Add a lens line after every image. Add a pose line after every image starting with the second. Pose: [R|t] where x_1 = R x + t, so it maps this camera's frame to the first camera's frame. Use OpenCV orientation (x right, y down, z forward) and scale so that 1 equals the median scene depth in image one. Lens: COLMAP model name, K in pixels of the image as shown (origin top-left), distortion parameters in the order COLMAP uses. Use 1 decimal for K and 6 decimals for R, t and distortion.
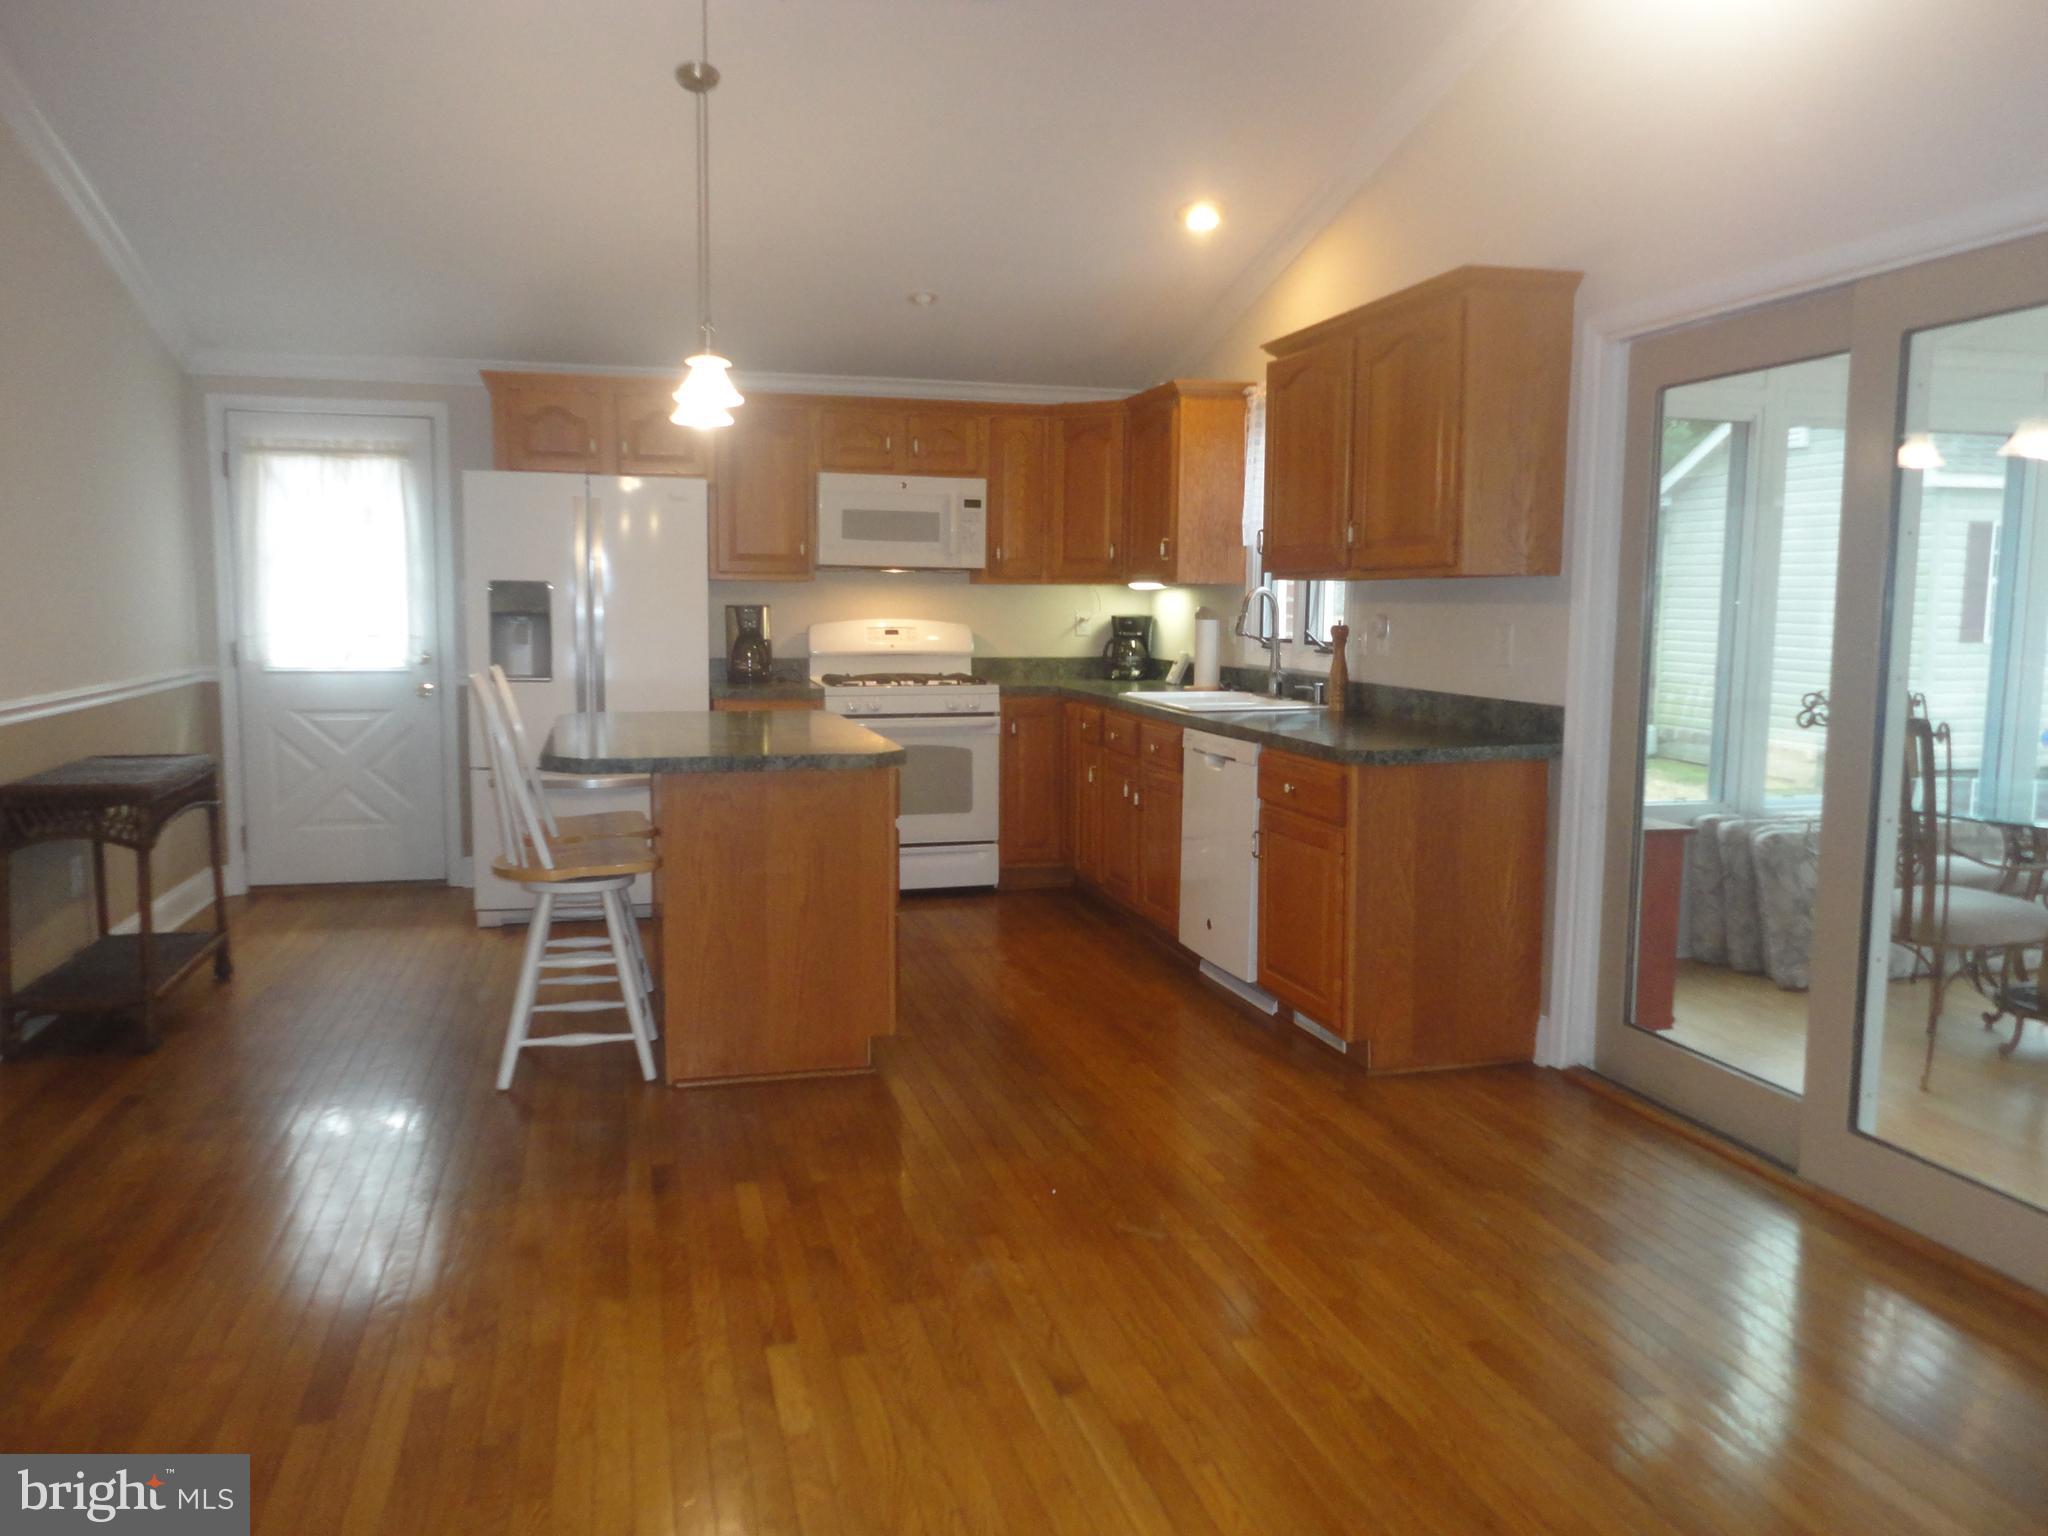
lens RADIAL K [[1531.5, 0, 1024.0], [0, 1531.5, 768.0], [0, 0, 1]] dist [0.023523, 0.000634]
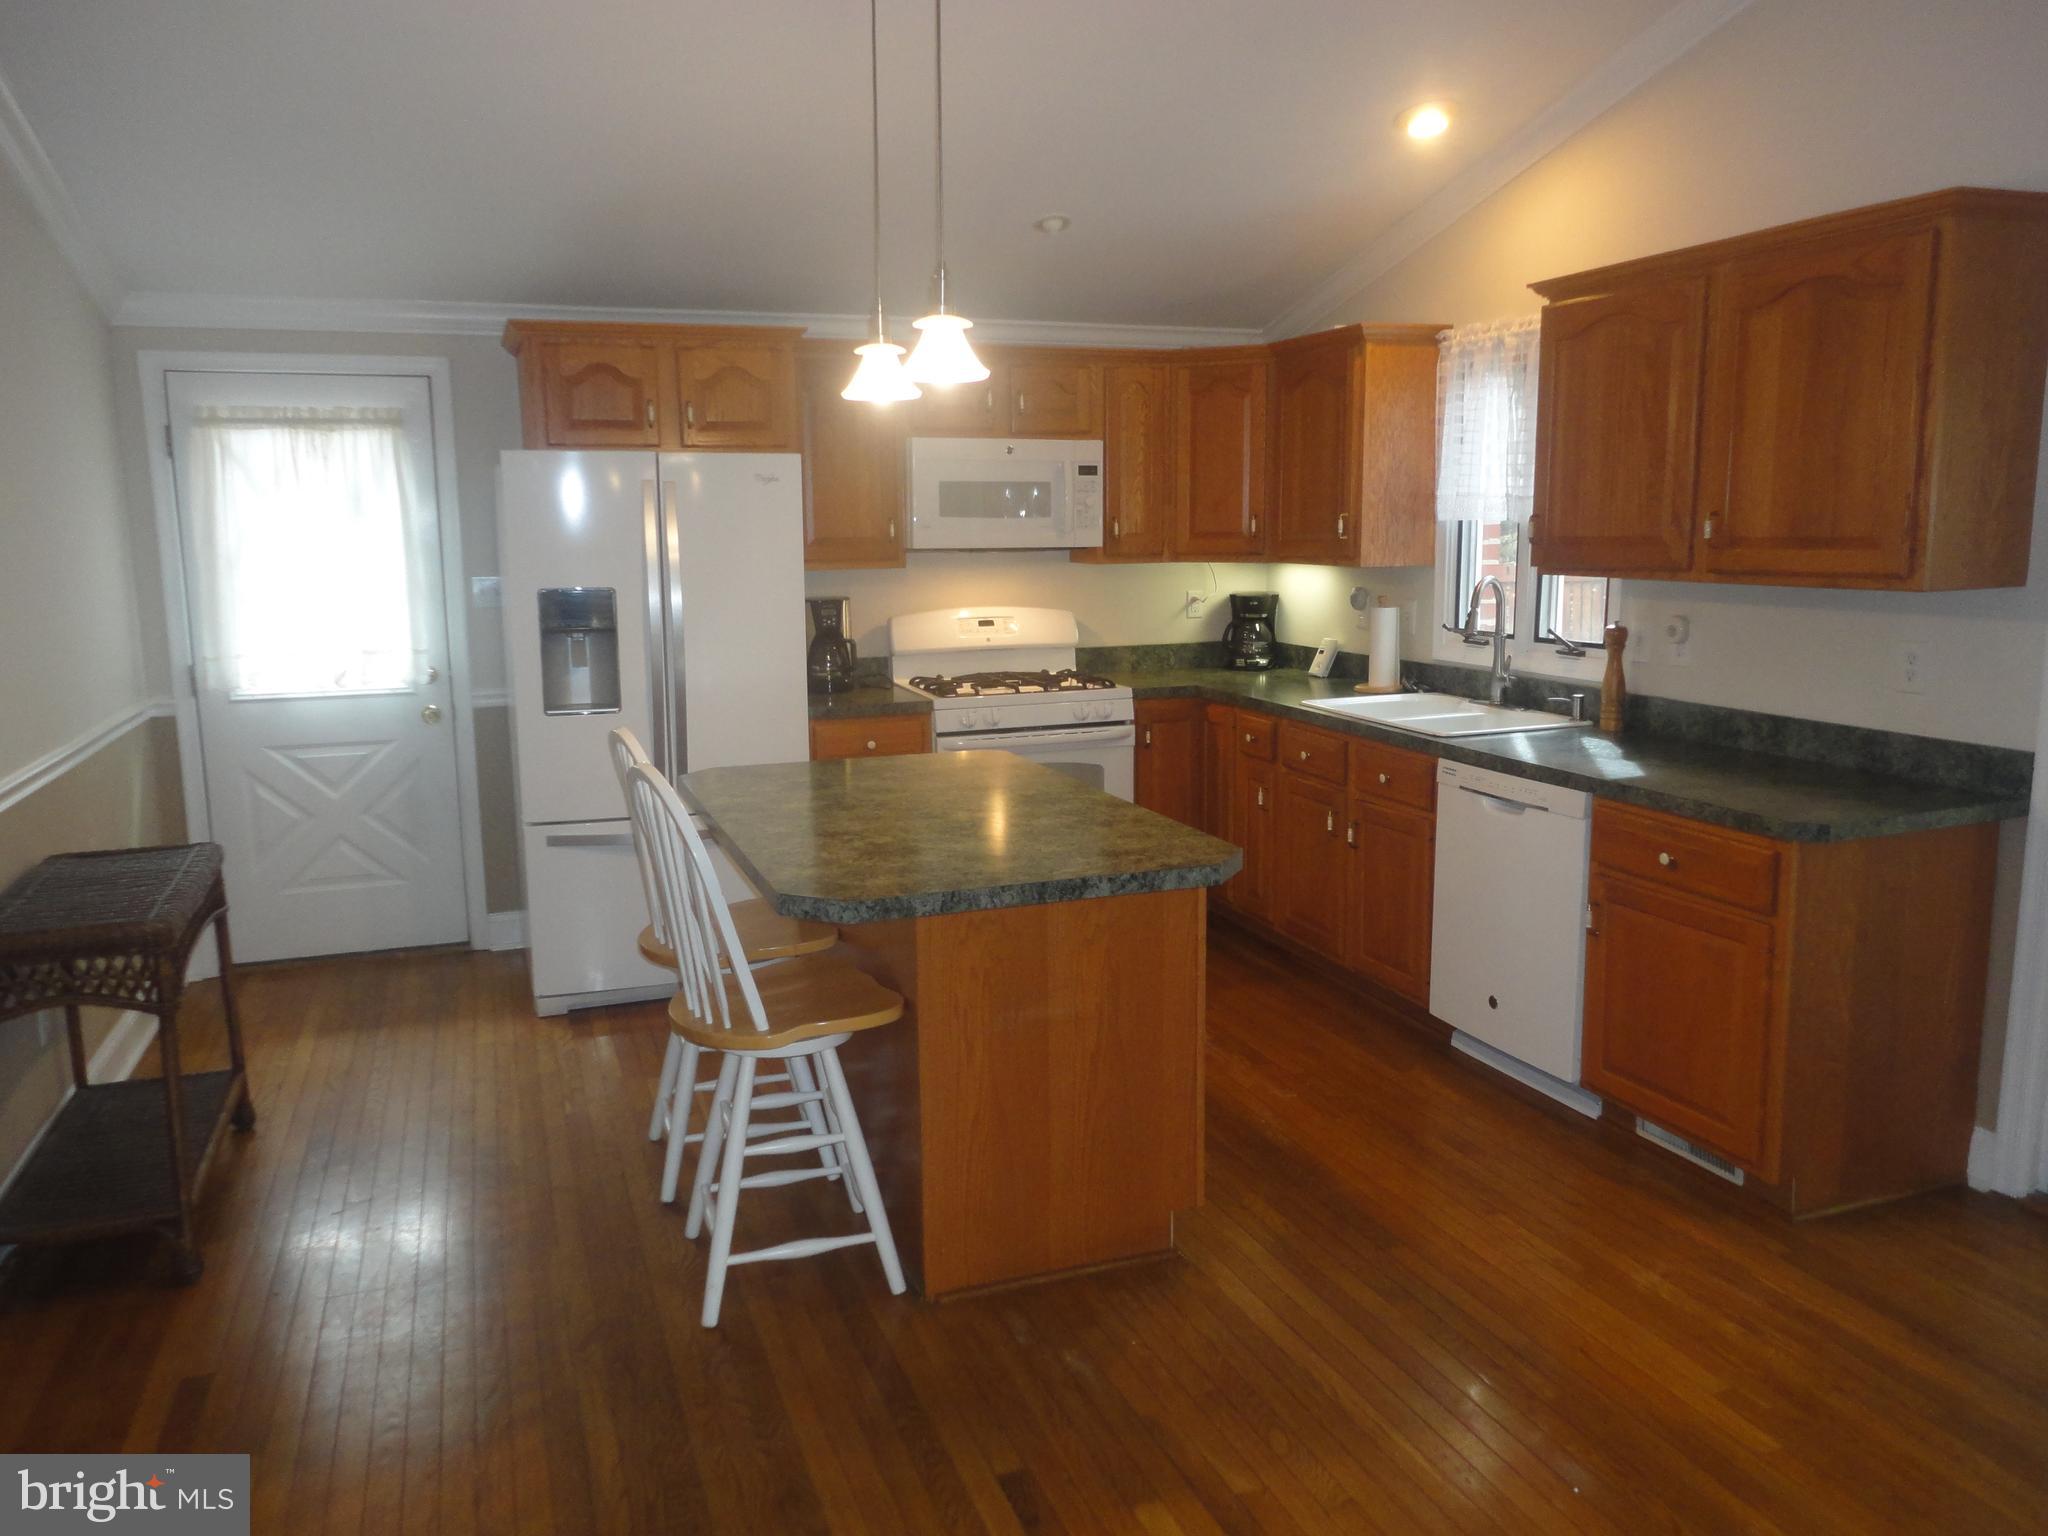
lens RADIAL K [[1506.9, 0, 1024.0], [0, 1506.9, 768.0], [0, 0, 1]] dist [0.012584, -0.002684]
pose [[0.995123, -0.034945, 0.092248, -0.162343], [0.029646, 0.997865, 0.058202, -0.063223], [-0.094085, -0.055183, 0.994034, 0.184814]]
